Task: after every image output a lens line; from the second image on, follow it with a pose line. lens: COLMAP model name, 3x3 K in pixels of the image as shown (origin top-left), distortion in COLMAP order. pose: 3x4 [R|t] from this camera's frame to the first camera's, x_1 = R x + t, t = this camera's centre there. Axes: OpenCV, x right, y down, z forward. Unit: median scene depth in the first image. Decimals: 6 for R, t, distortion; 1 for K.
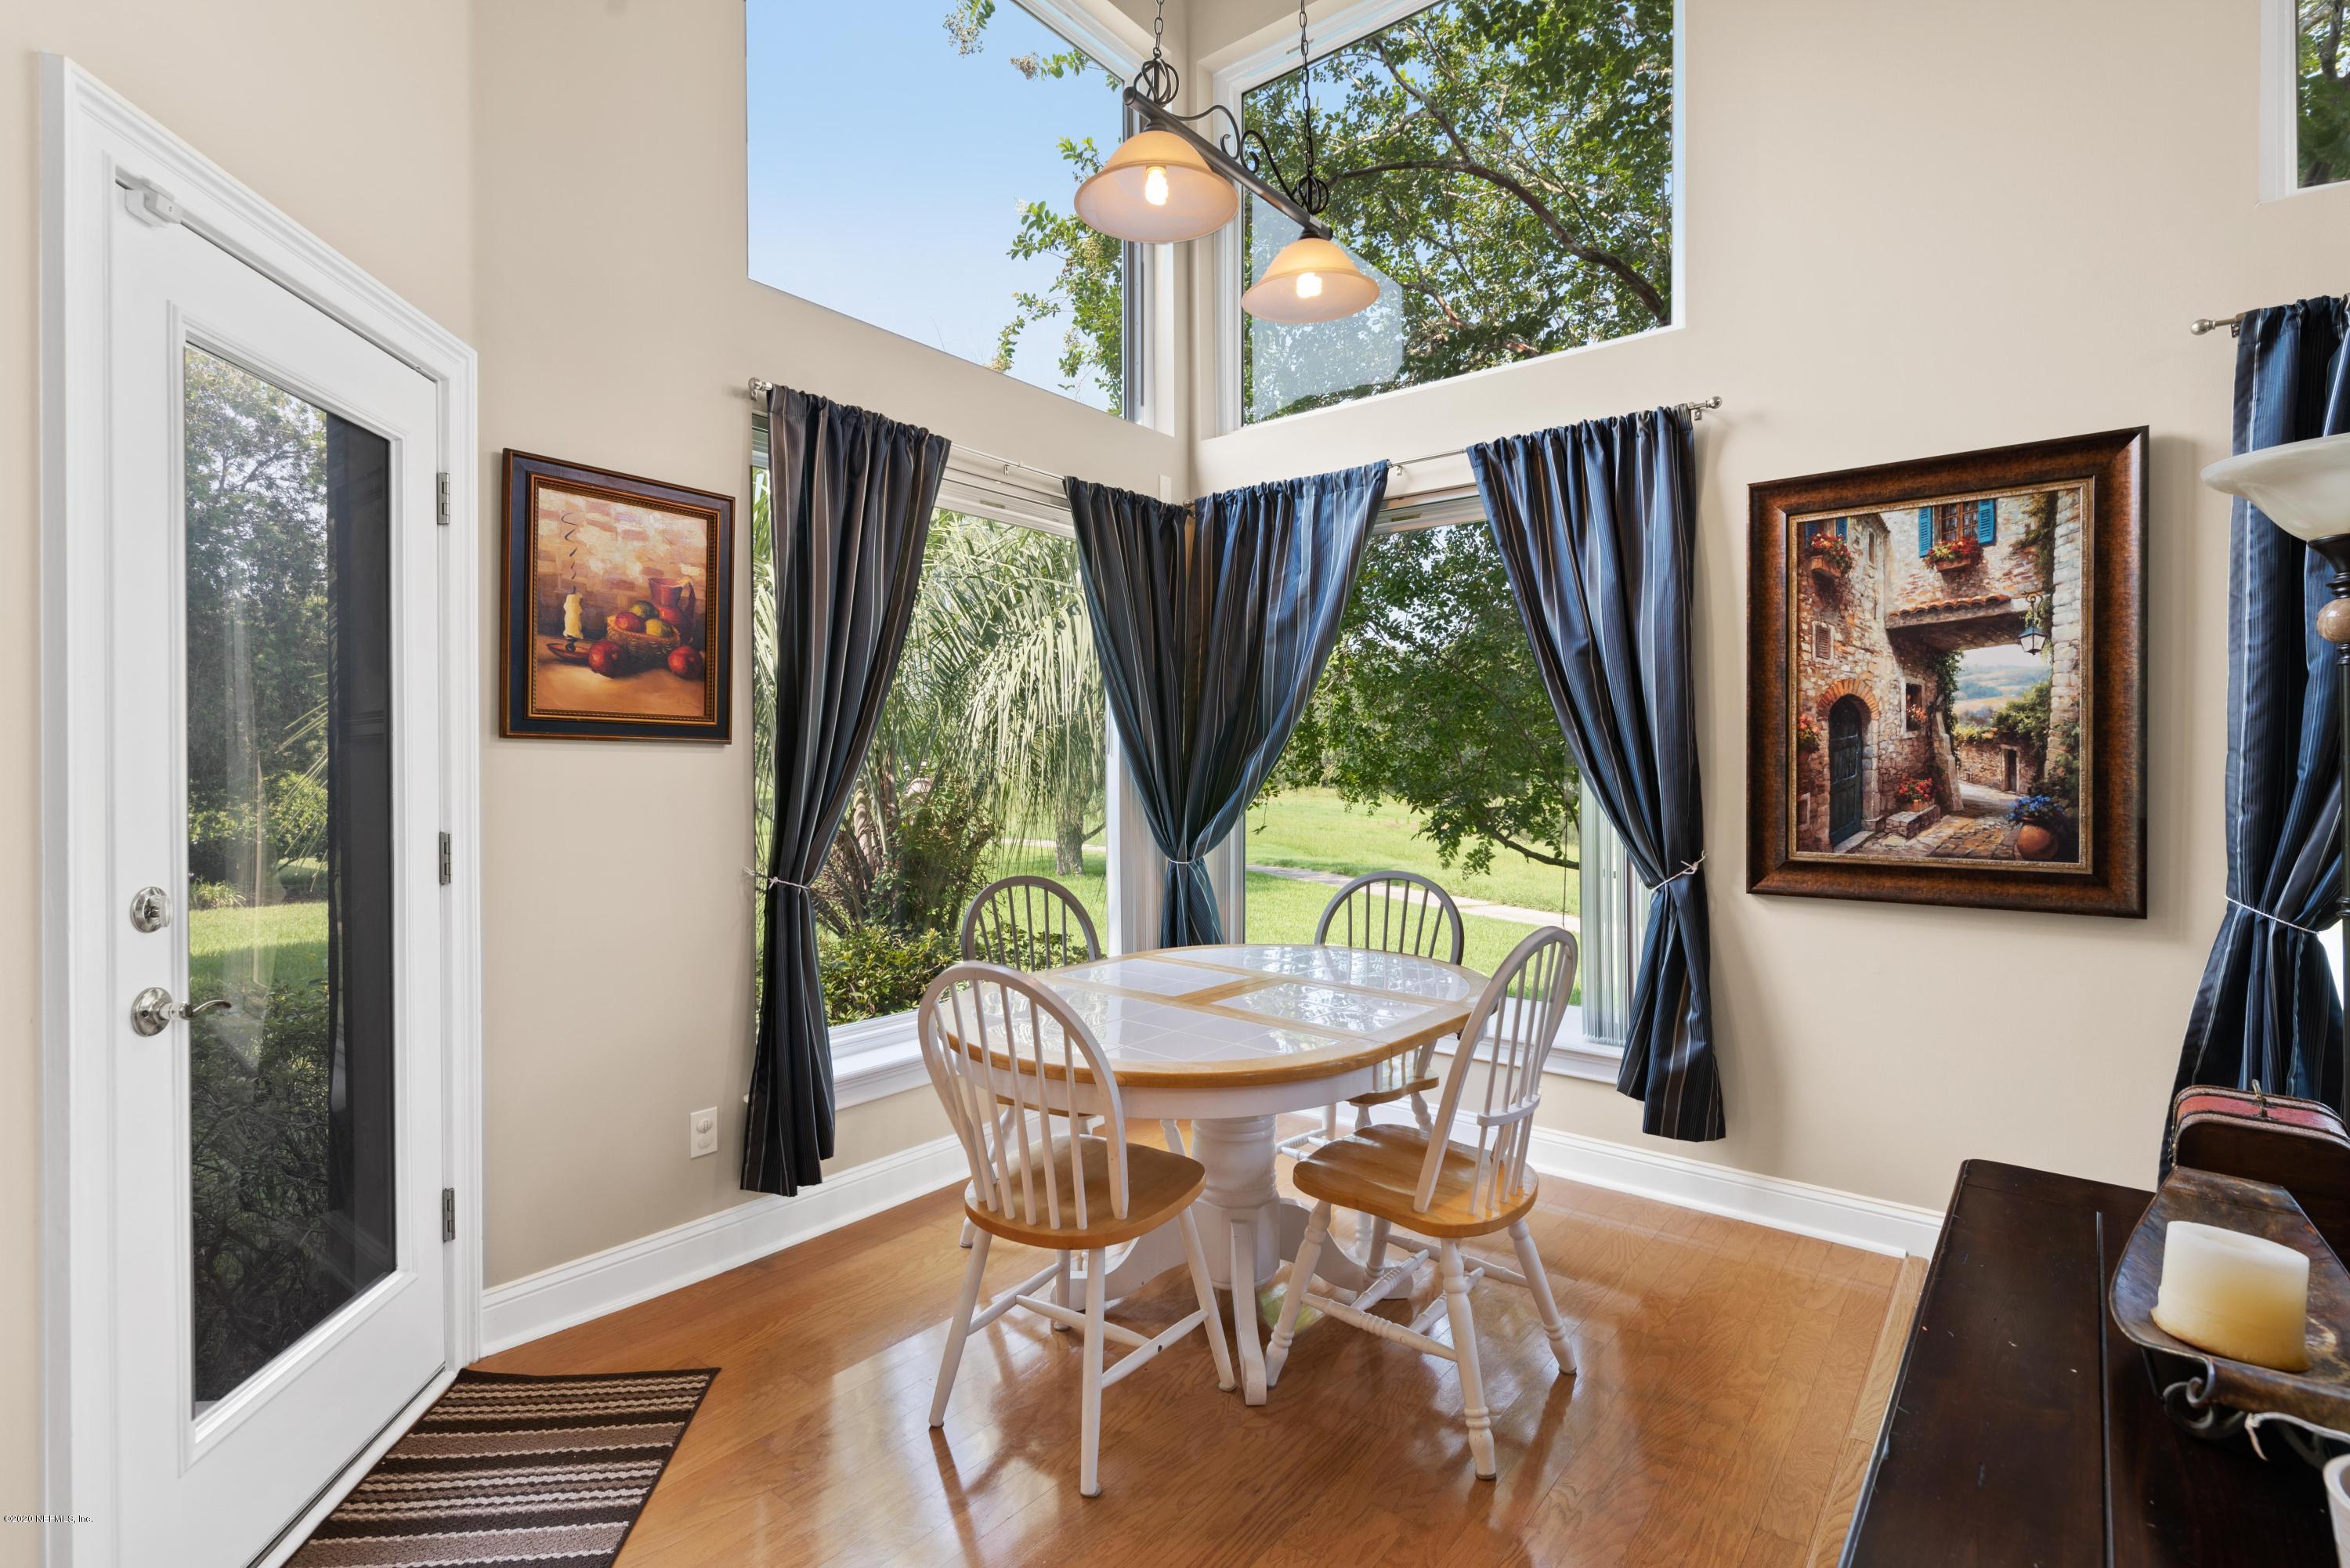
lens RADIAL K [[1095.1, 0, 1173.0], [0, 1095.1, 769.3], [0, 0, 1]] dist [-0.000594, -0.001337]
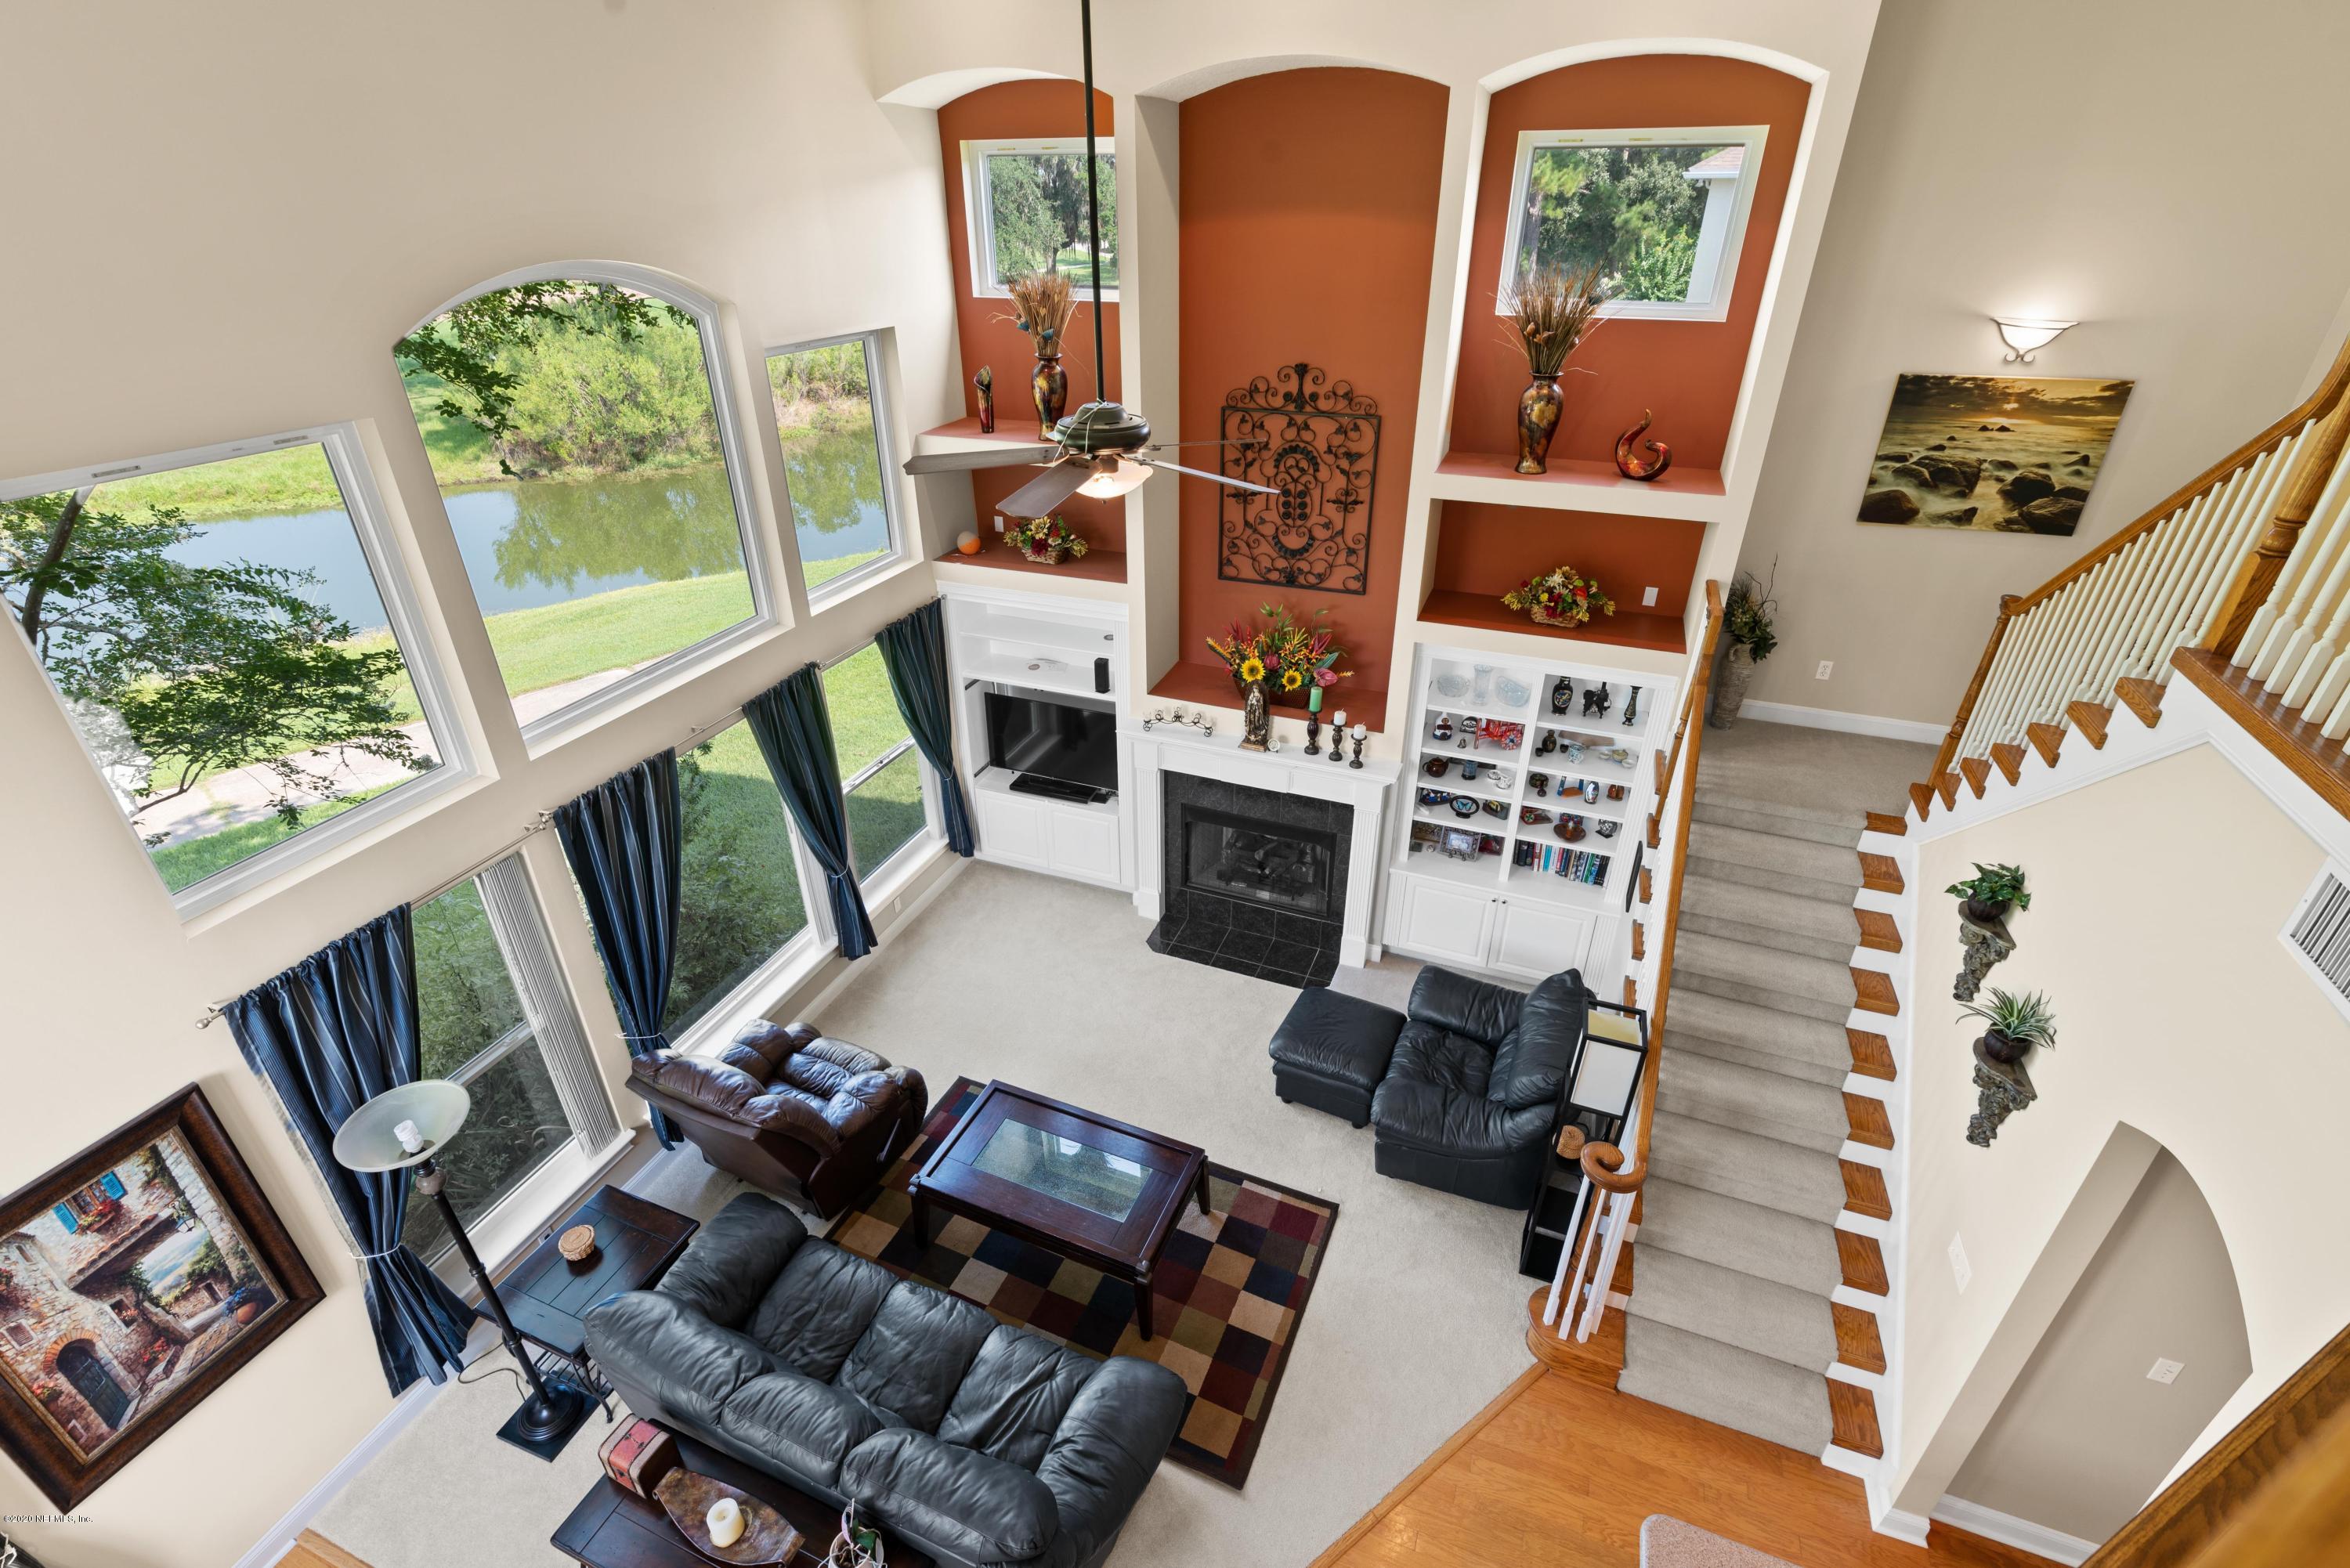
lens RADIAL K [[1071.5, 0, 1175.9], [0, 1071.5, 766.5], [0, 0, 1]] dist [0.003678, 0.000782]
pose [[-0.303198, -0.461066, 0.833960, -0.471708], [0.008679, 0.873783, 0.486238, -1.246438], [-0.952888, 0.154665, -0.260928, 0.046874]]
